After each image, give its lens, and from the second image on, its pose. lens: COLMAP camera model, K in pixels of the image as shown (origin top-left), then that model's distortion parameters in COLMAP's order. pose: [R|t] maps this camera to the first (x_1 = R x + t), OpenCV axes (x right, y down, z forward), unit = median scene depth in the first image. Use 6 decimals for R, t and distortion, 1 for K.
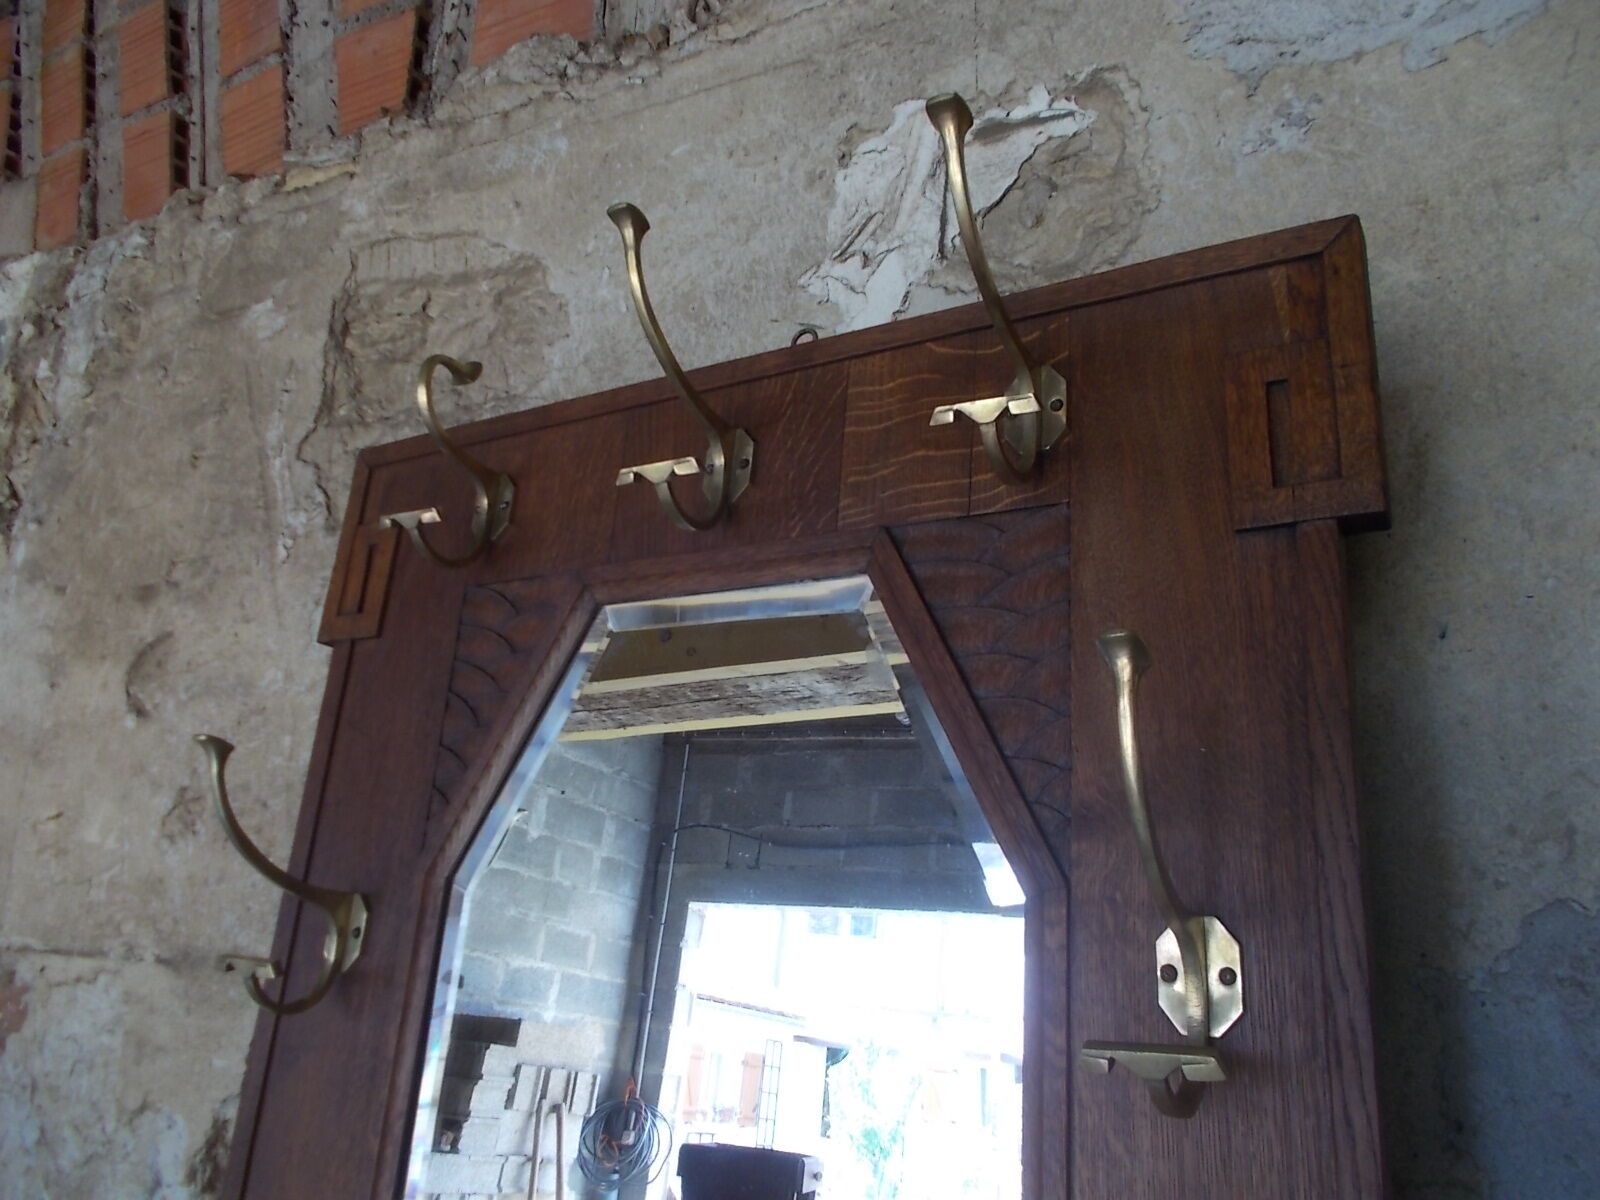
lens RADIAL K [[1210.6, 0, 800.0], [0, 1210.6, 600.0], [0, 0, 1]] dist [0.009076, -0.011224]
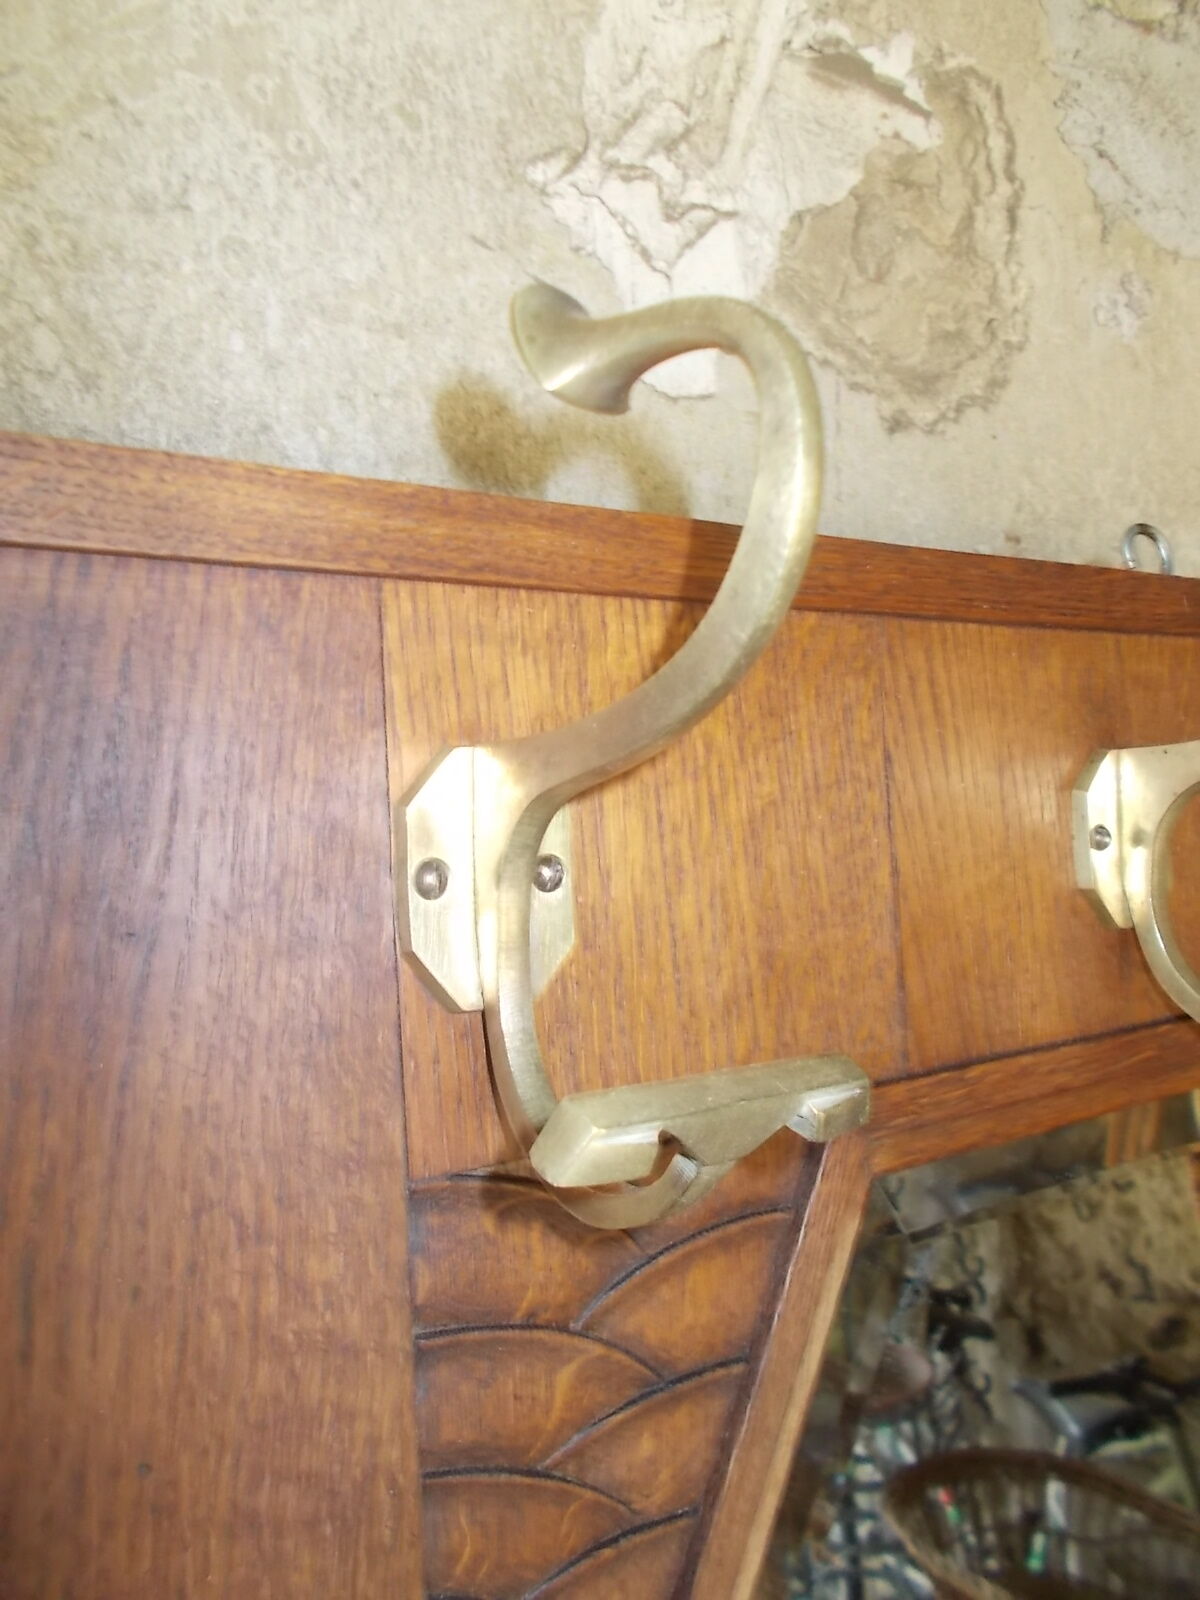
lens RADIAL K [[1210.6, 0, 605.8], [0, 1210.6, 786.8], [0, 0, 1]] dist [0.009076, -0.011224]
pose [[0.446525, -0.058428, 0.892862, -0.408145], [-0.195412, 0.967410, 0.161033, -0.121294], [-0.873172, -0.246381, 0.420555, 0.738831]]
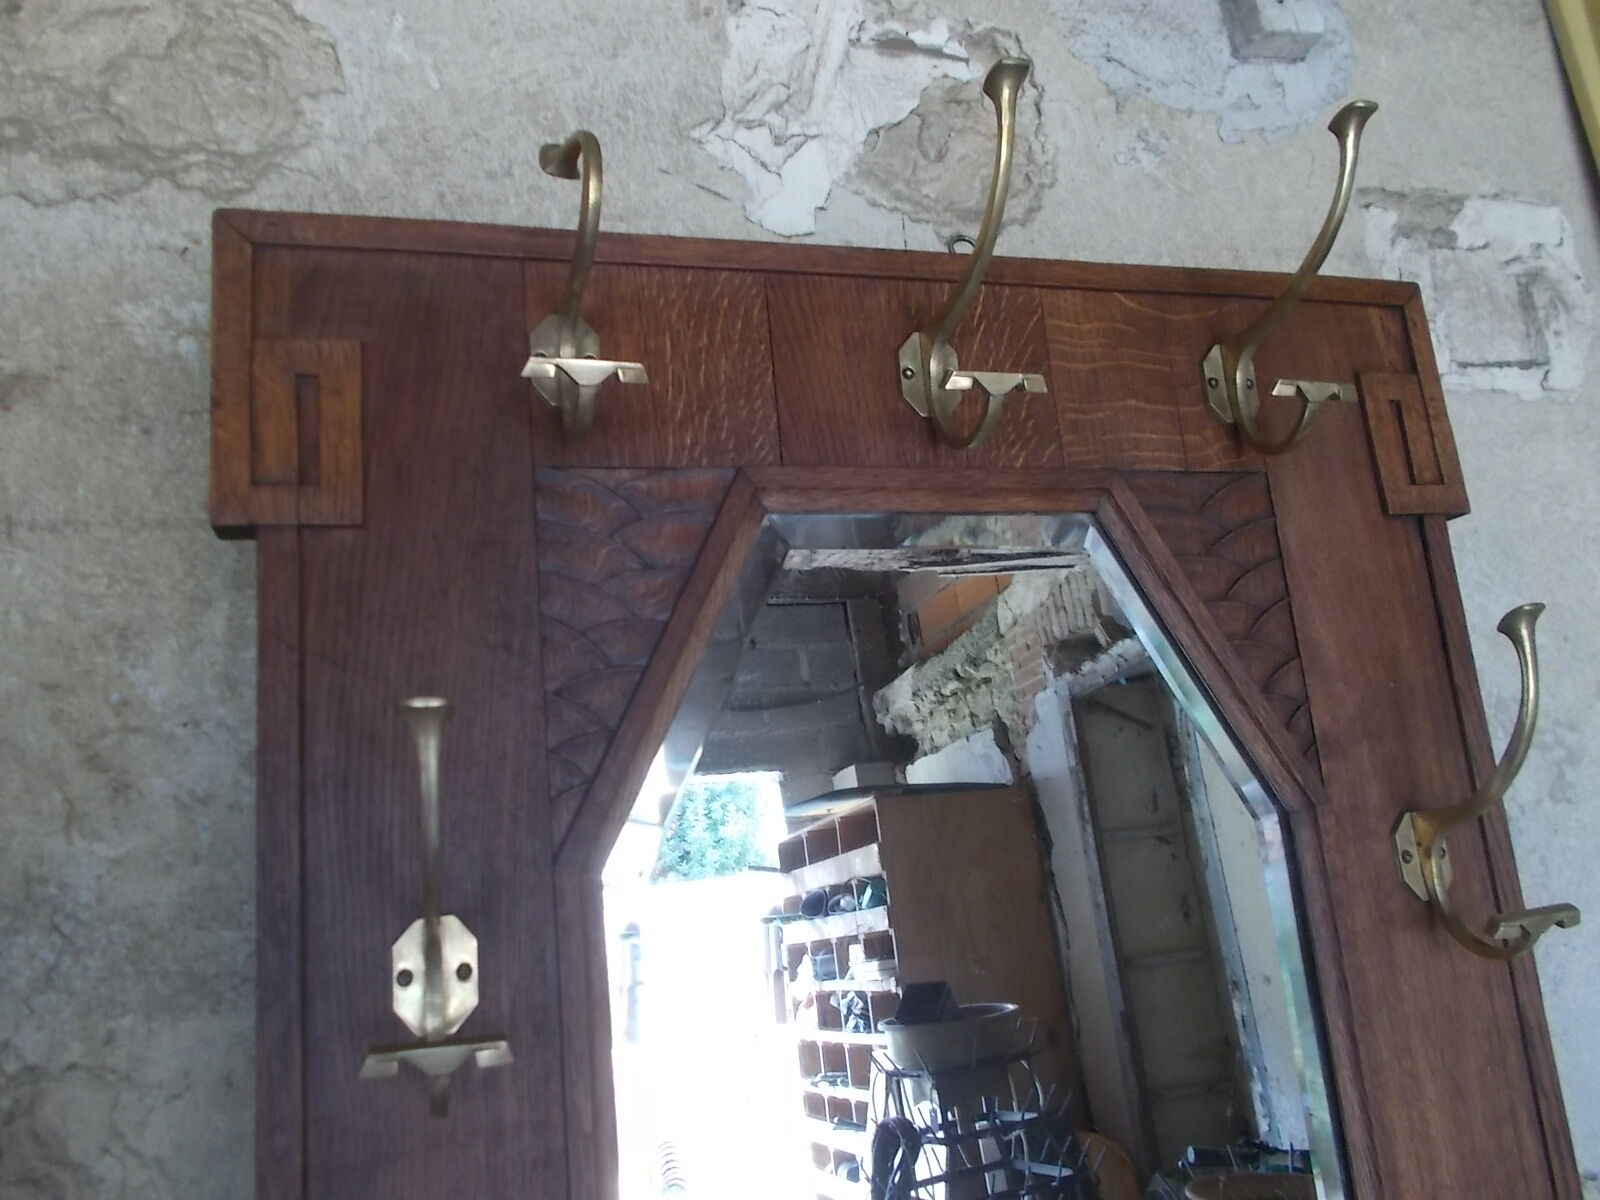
lens RADIAL K [[1235.1, 0, 795.4], [0, 1235.1, 597.0], [0, 0, 1]] dist [0.023593, -0.039900]
pose [[0.667264, 0.023963, 0.744435, -0.602258], [-0.092572, 0.994401, 0.050966, 0.011868], [-0.739046, -0.102921, 0.665746, 0.334052]]
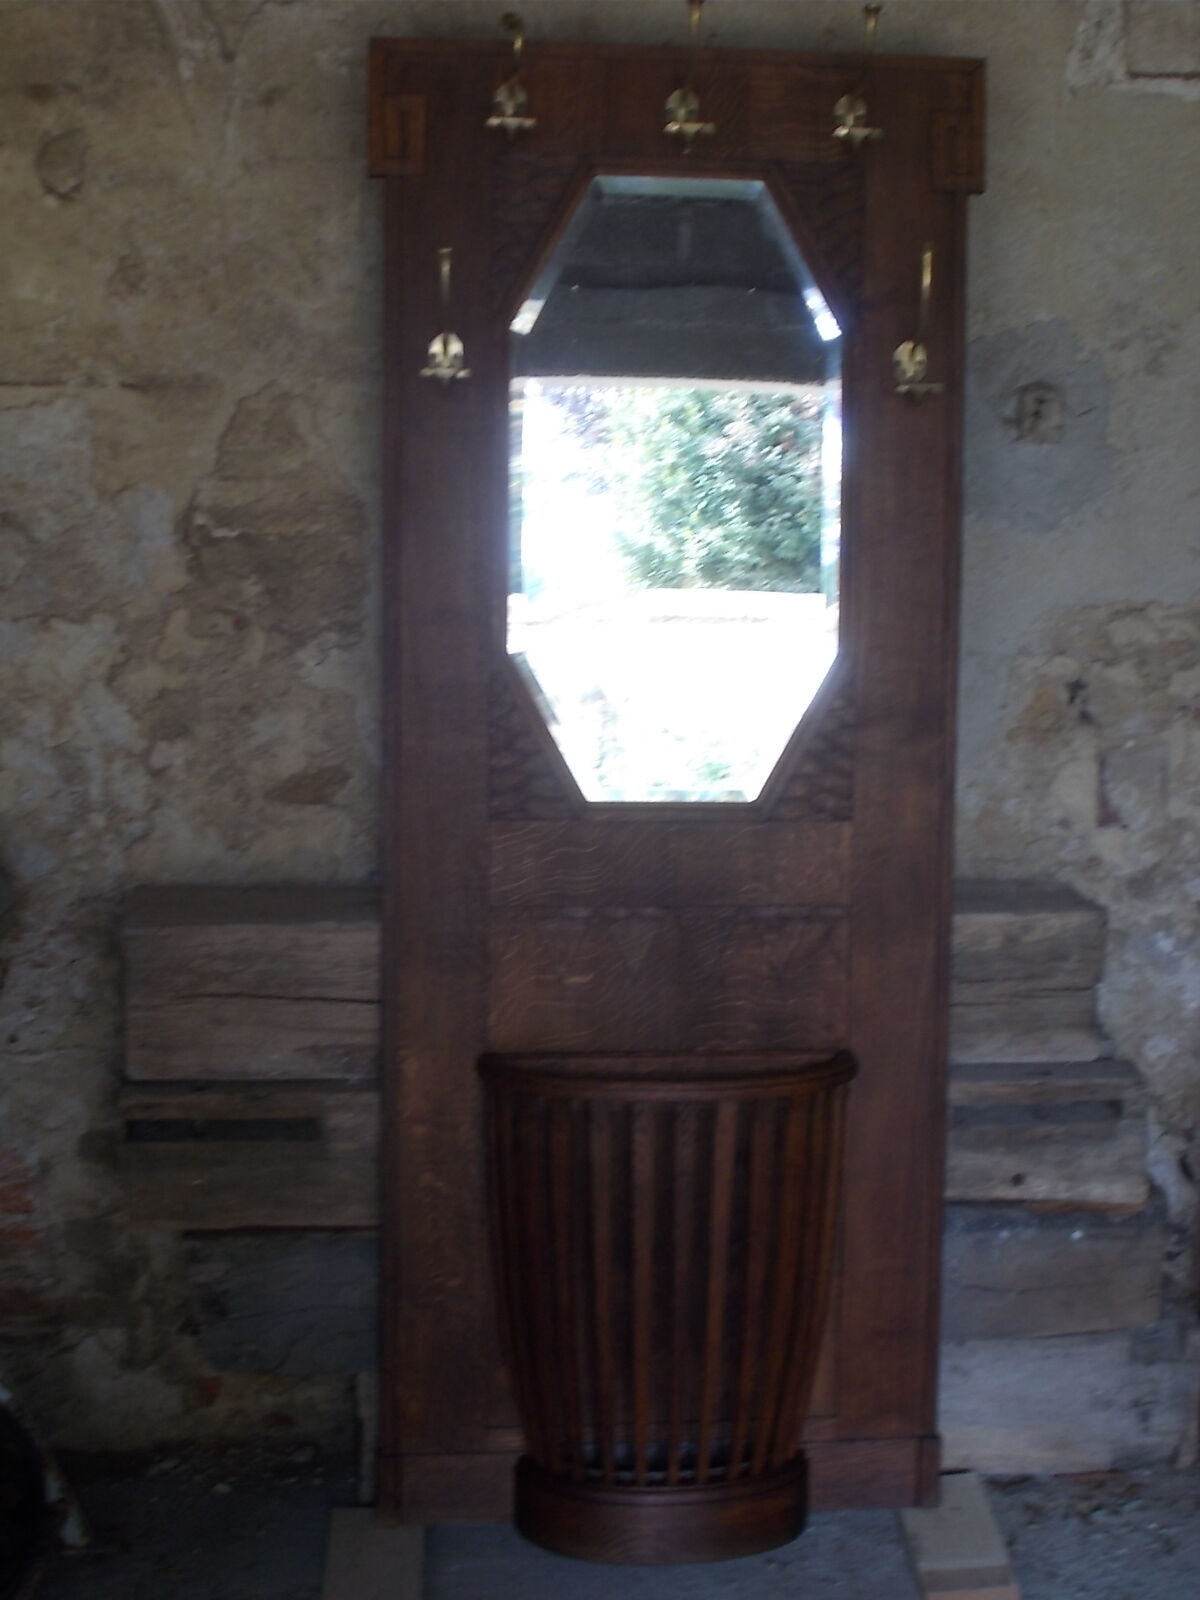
lens RADIAL K [[2253.5, 0, 634.1], [0, 2253.5, 807.4], [0, 0, 1]] dist [-0.123731, -0.075914]
pose [[0.809188, -0.116245, 0.575936, -1.670132], [-0.137319, 0.915669, 0.377748, -0.308595], [-0.571278, -0.384756, 0.724986, -1.399038]]
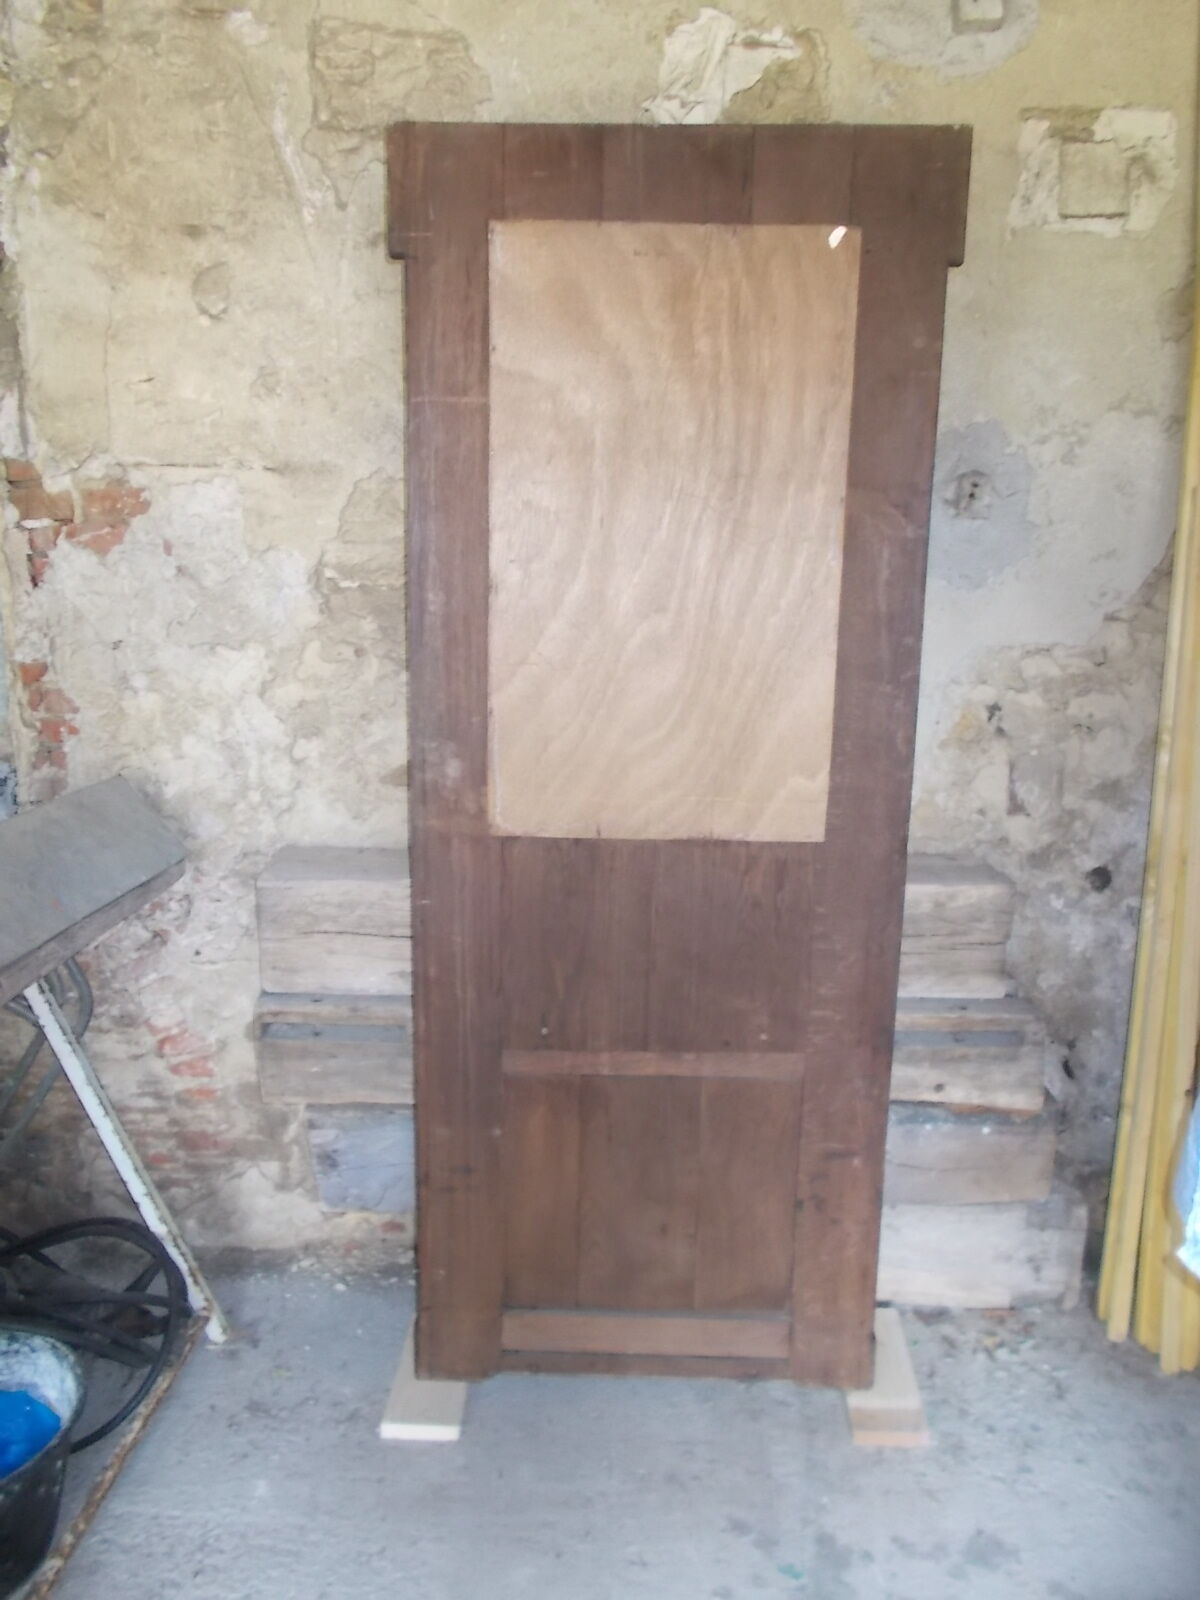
lens RADIAL K [[1235.1, 0, 600.0], [0, 1235.1, 800.0], [0, 0, 1]] dist [0.023593, -0.039900]
pose [[0.861780, -0.114040, 0.494298, -1.140249], [-0.119422, 0.901410, 0.416171, -0.083853], [-0.493025, -0.417678, 0.763198, -0.889752]]
